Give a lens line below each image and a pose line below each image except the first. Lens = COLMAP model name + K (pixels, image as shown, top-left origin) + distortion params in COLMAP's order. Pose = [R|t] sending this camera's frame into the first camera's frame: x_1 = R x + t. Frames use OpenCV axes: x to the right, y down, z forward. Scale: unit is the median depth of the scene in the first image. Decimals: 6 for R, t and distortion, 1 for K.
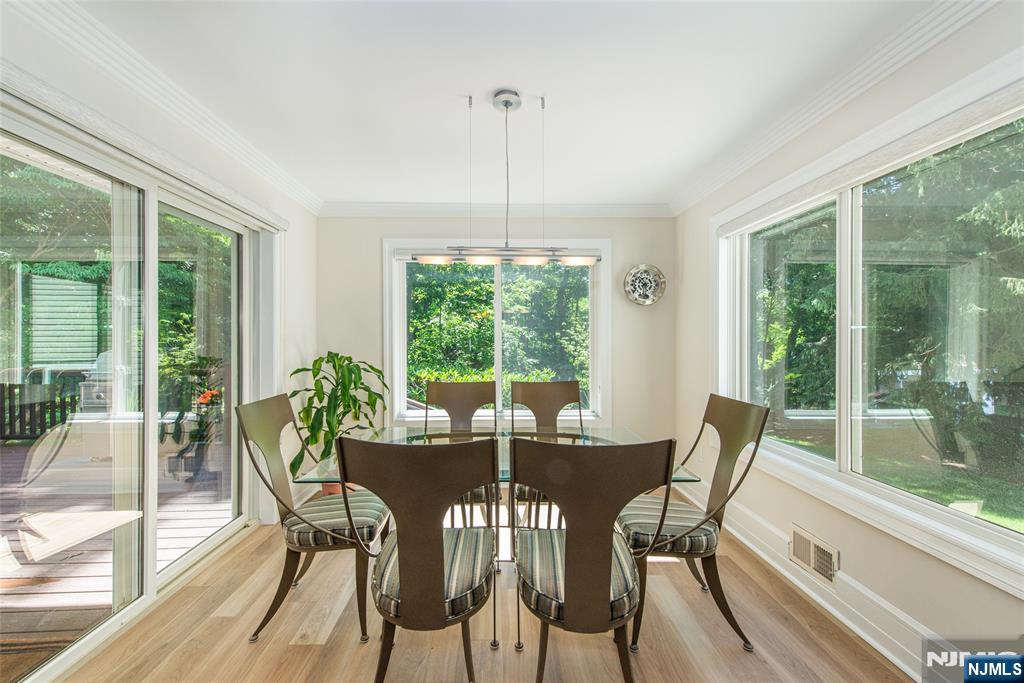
lens RADIAL K [[402.4, 0, 507.7], [0, 402.4, 336.1], [0, 0, 1]] dist [0.013040, 0.000159]
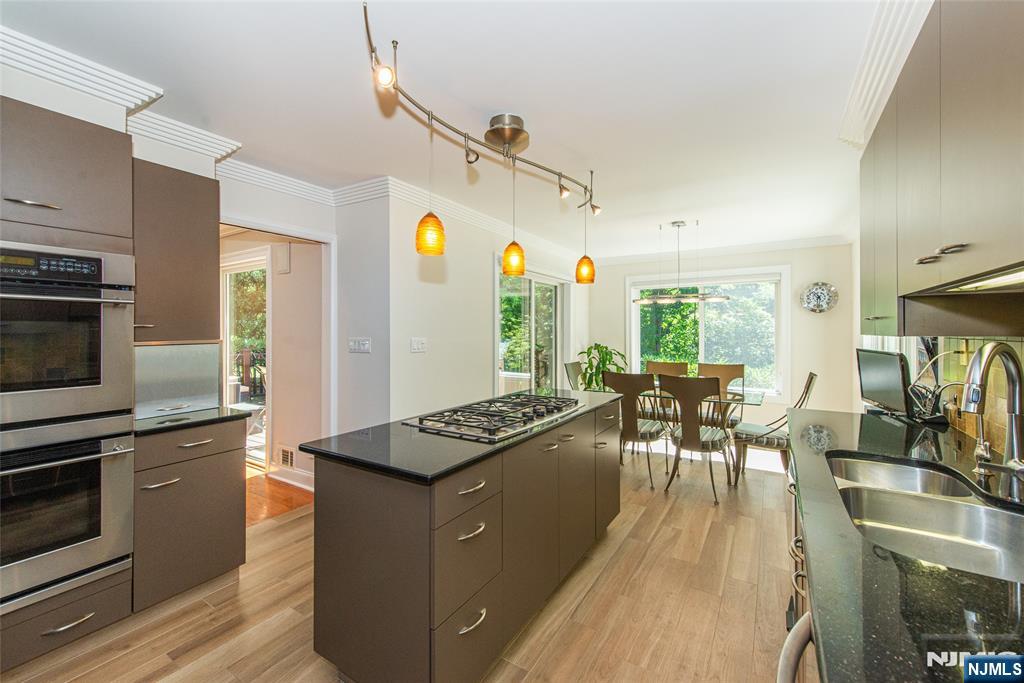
lens RADIAL K [[402.4, 0, 507.1], [0, 402.4, 331.5], [0, 0, 1]] dist [0.013040, 0.000159]
pose [[0.815237, 0.002261, -0.579123, 0.289074], [0.000385, 0.999990, 0.004446, -0.022987], [0.579127, -0.003848, 0.815228, -0.725376]]
